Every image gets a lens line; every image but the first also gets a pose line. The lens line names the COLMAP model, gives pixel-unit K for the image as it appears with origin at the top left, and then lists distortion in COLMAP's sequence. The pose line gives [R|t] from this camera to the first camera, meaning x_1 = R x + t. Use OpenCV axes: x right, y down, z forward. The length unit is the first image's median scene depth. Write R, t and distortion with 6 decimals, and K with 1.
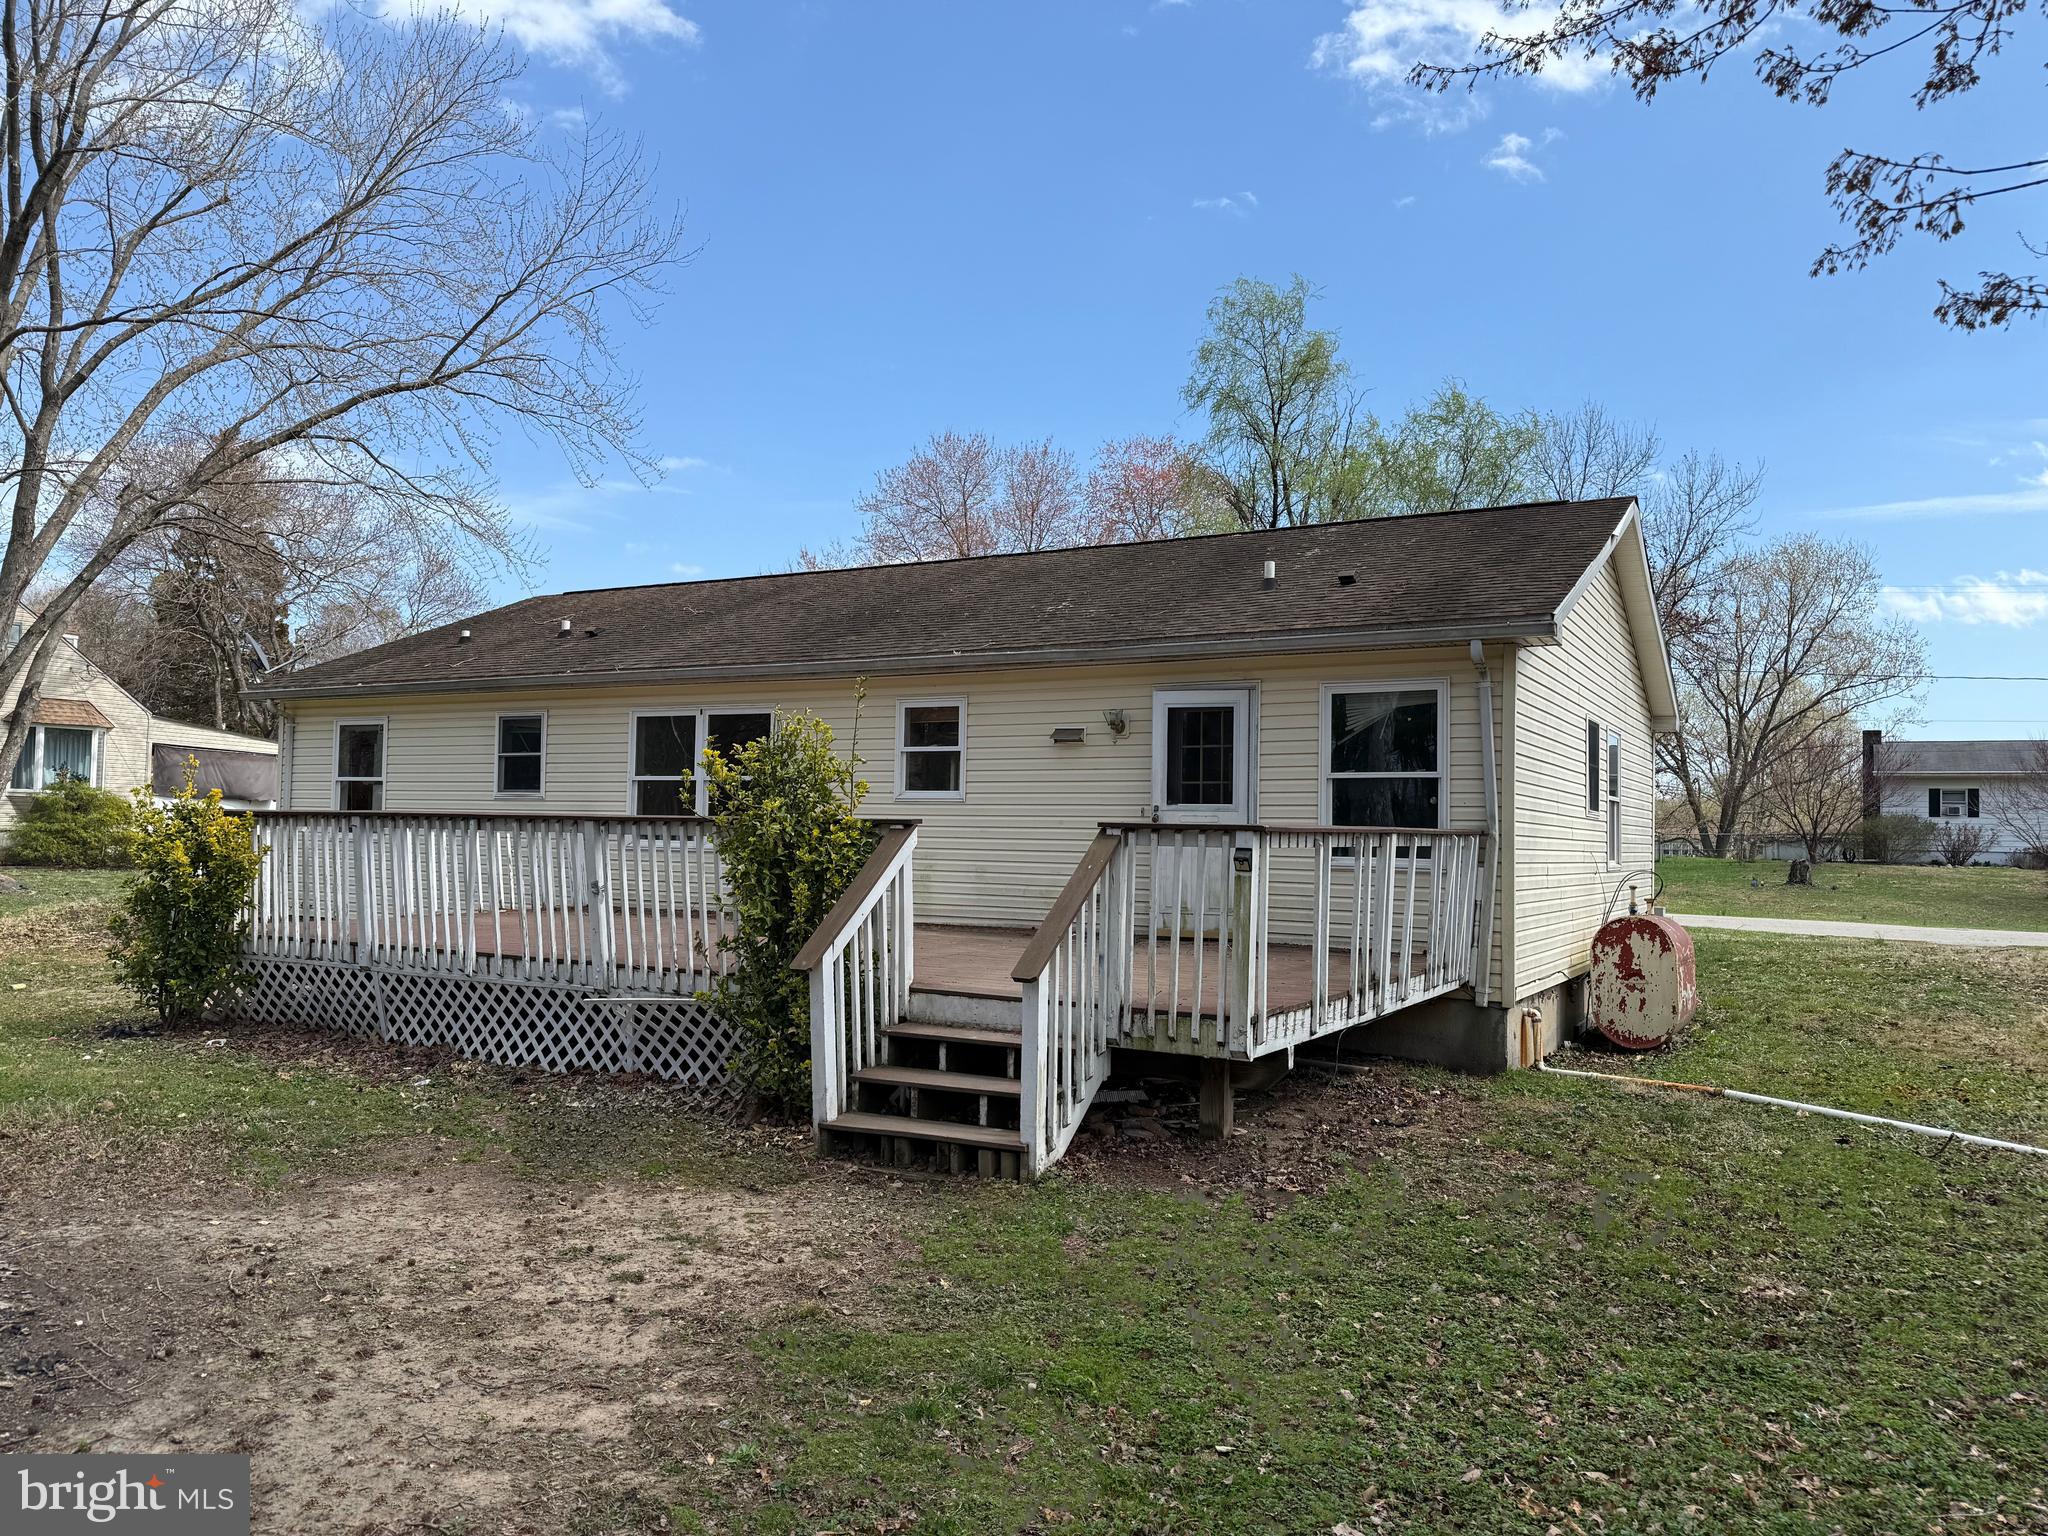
lens RADIAL K [[1386.8, 0, 1024.0], [0, 1386.8, 768.0], [0, 0, 1]] dist [0.123024, -0.171723]
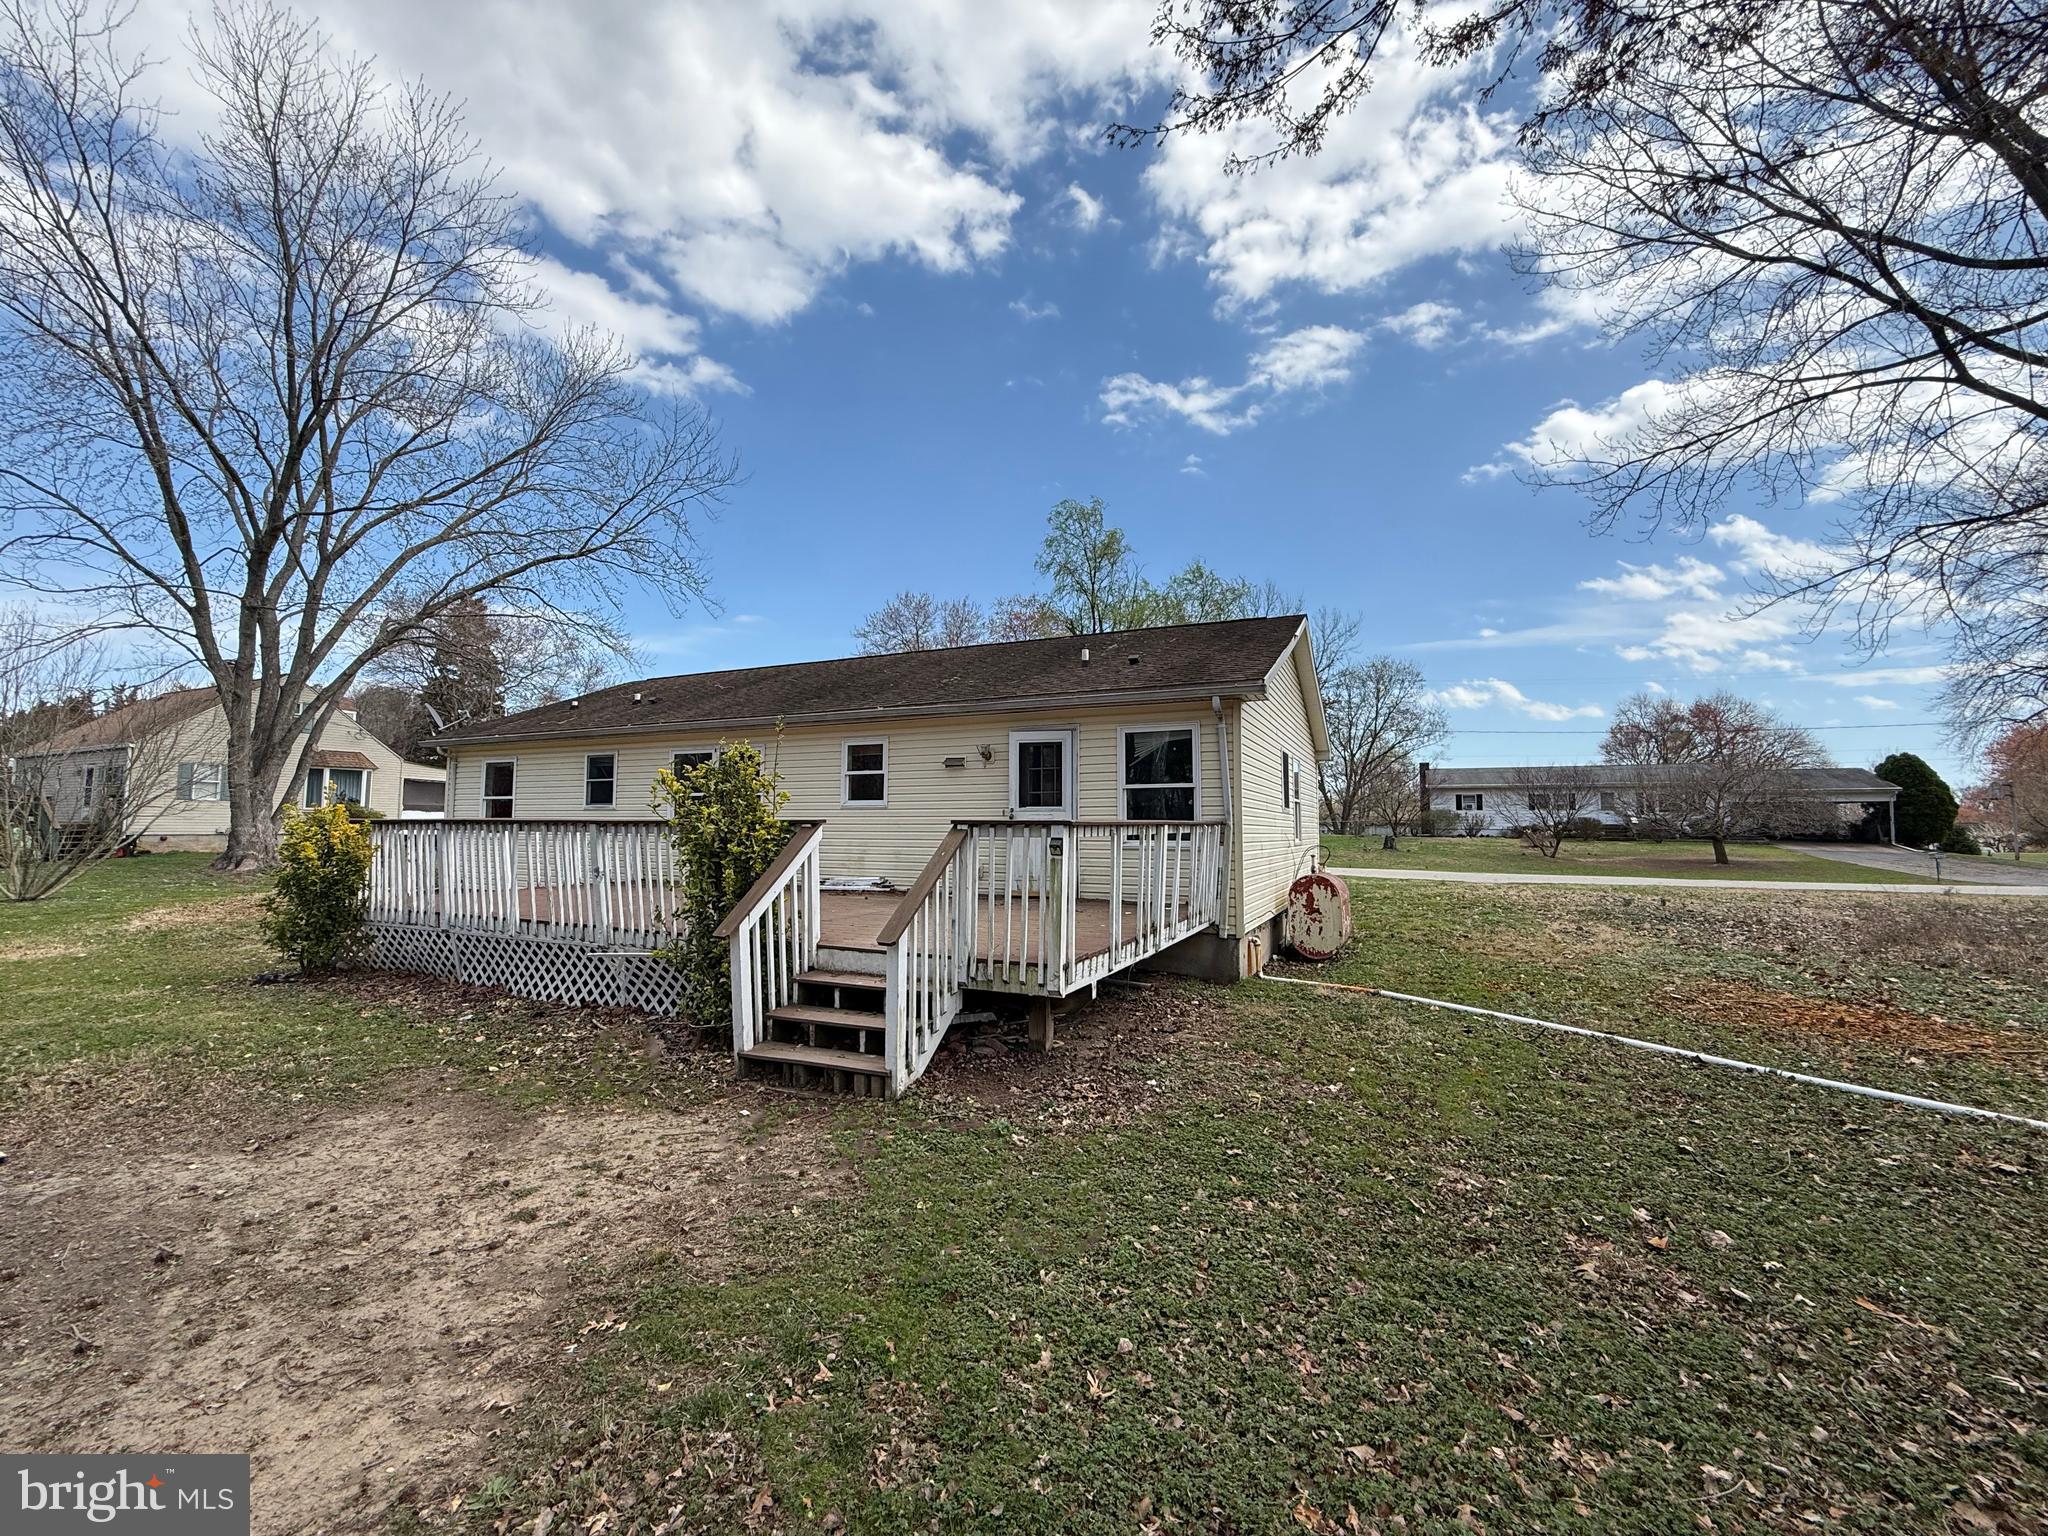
lens RADIAL K [[818.2, 0, 1021.9], [0, 818.2, 766.6], [0, 0, 1]] dist [0.000071, -0.000300]
pose [[0.996398, -0.008205, 0.084407, 0.040993], [0.010423, 0.999611, -0.025873, 0.006428], [-0.084161, 0.026660, 0.996095, 0.152781]]
